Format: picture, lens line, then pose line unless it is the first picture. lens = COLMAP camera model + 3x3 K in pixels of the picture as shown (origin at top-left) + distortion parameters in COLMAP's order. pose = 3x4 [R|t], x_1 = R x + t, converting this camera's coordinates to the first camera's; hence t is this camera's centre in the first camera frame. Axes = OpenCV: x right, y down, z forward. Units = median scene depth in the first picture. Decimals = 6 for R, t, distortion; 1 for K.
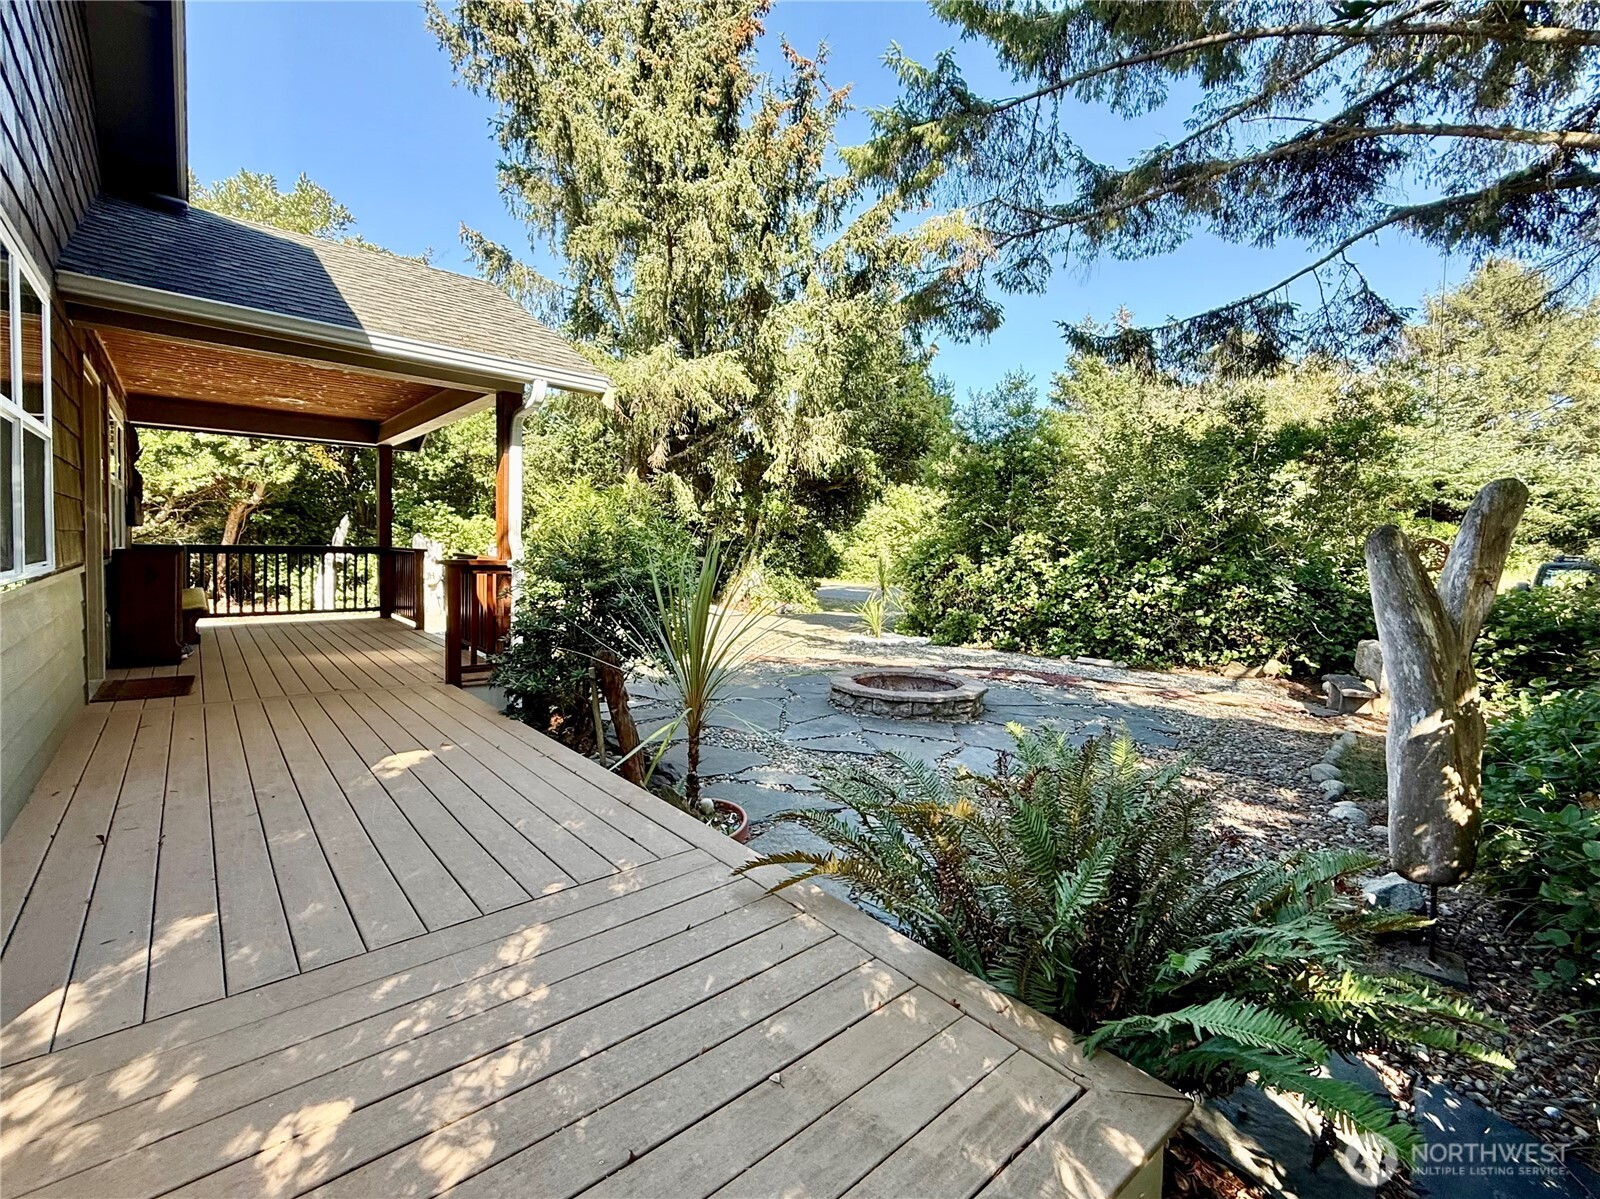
lens RADIAL K [[700.0, 0, 821.2], [0, 700.0, 567.5], [0, 0, 1]] dist [0.001667, 0.000558]
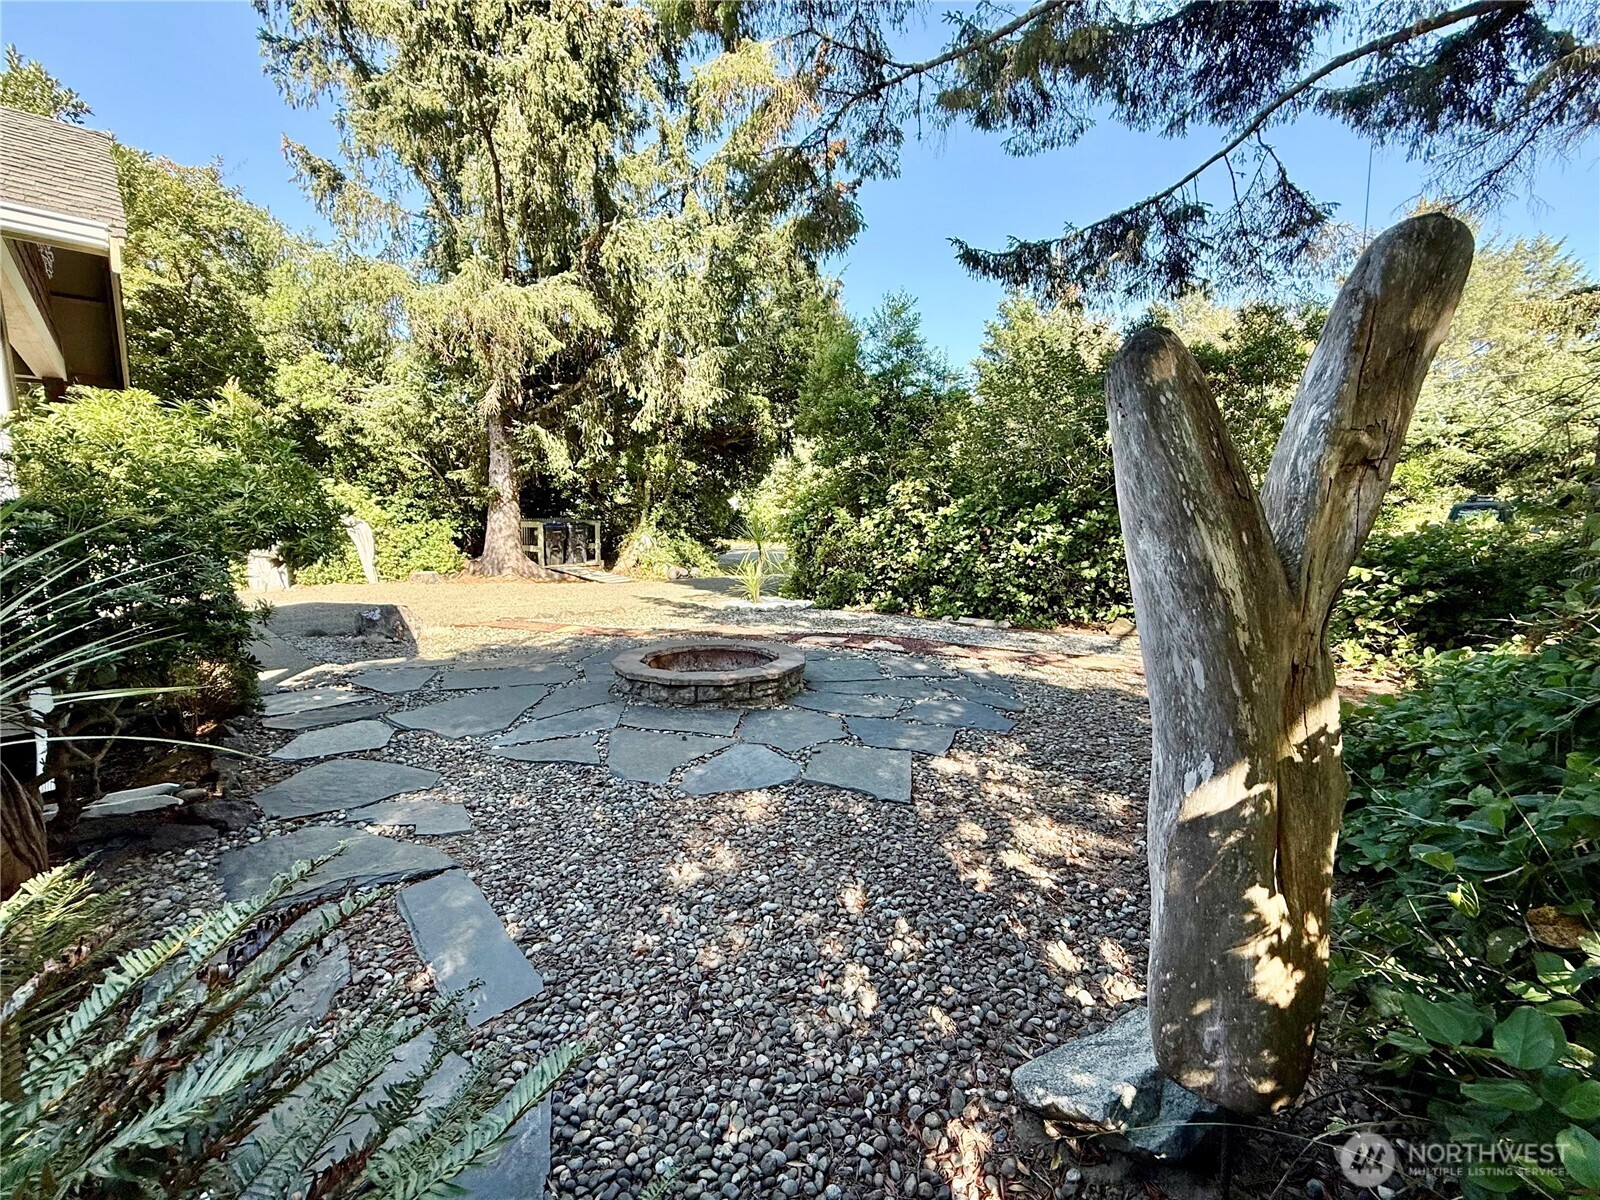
lens RADIAL K [[700.0, 0, 798.3], [0, 700.0, 602.5], [0, 0, 1]] dist [0.001667, 0.000558]
pose [[0.998319, -0.031098, 0.048916, 0.116774], [0.025944, 0.994375, 0.102691, 0.010897], [-0.051834, -0.101249, 0.993510, 0.117861]]
